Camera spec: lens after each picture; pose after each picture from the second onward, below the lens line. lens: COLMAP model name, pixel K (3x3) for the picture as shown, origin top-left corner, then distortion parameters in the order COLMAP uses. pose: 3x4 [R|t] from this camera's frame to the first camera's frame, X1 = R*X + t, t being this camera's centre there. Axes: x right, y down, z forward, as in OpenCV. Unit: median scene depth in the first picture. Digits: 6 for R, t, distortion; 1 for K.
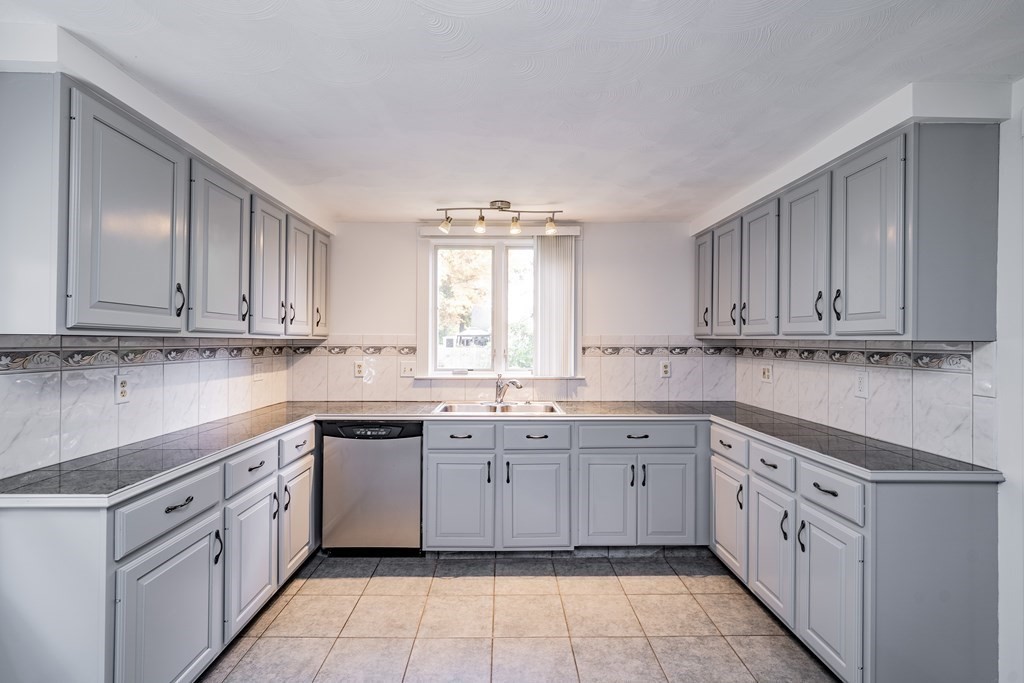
lens RADIAL K [[455.4, 0, 501.0], [0, 455.4, 339.2], [0, 0, 1]] dist [0.001335, -0.000601]
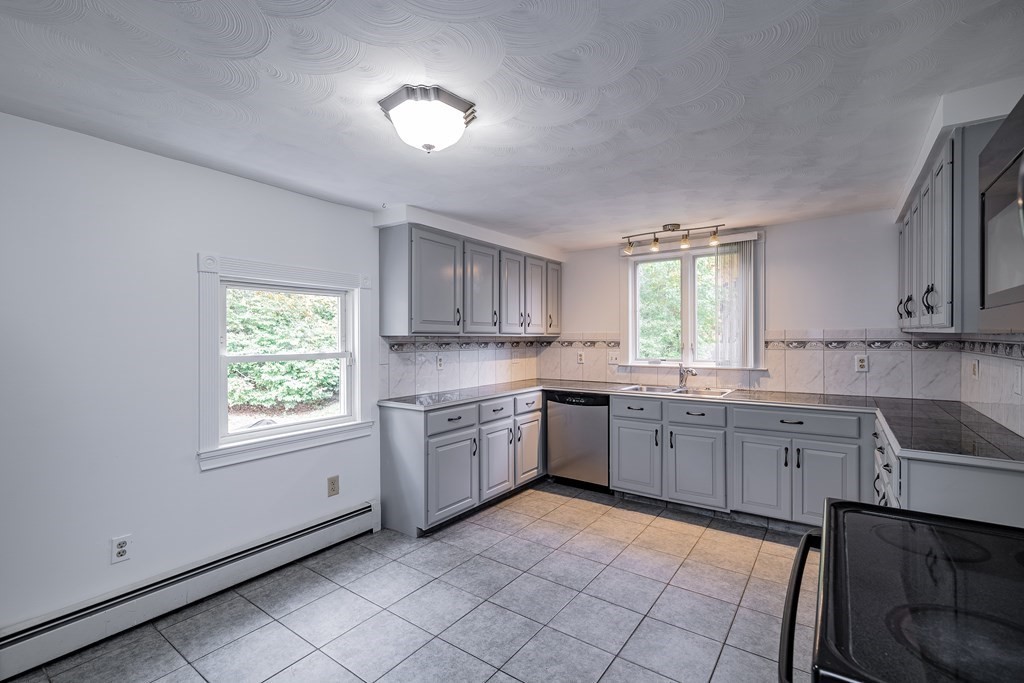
lens RADIAL K [[438.9, 0, 512.0], [0, 438.9, 341.5], [0, 0, 1]] dist [0.001605, 0.000108]
pose [[0.811341, -0.002548, -0.584568, 0.366646], [0.010804, 0.999885, 0.010636, 0.000865], [0.584474, -0.014945, 0.811275, -0.245087]]
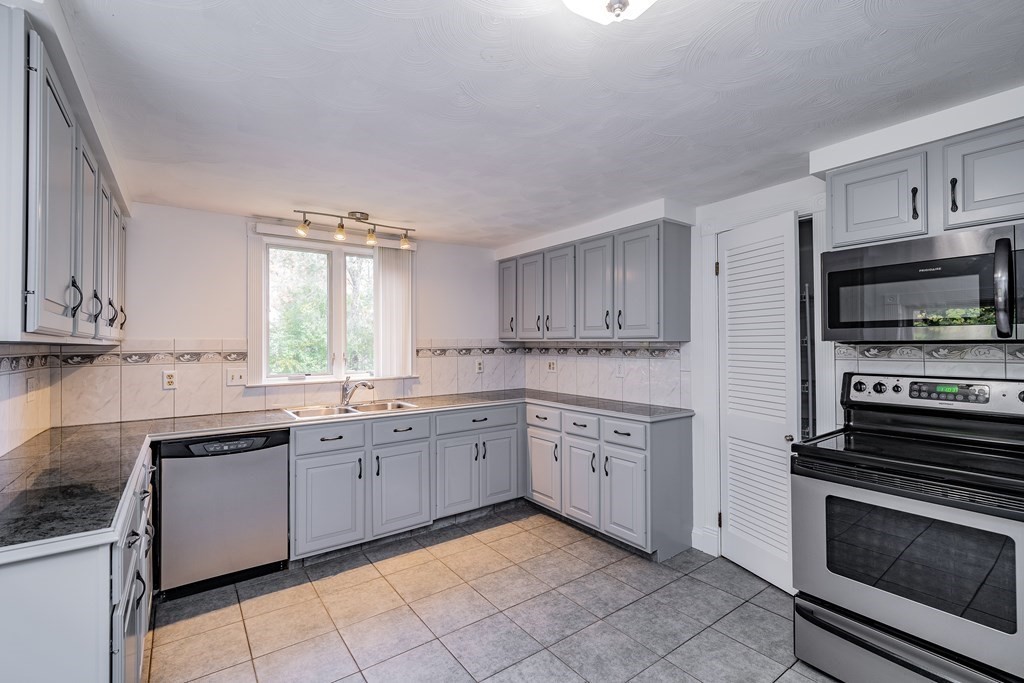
lens RADIAL K [[455.4, 0, 501.0], [0, 455.4, 339.2], [0, 0, 1]] dist [0.001335, -0.000601]
pose [[0.821319, -0.004144, 0.570454, -0.356491], [0.007696, 0.999963, -0.003817, -0.002186], [-0.570417, 0.007525, 0.821321, -0.058324]]
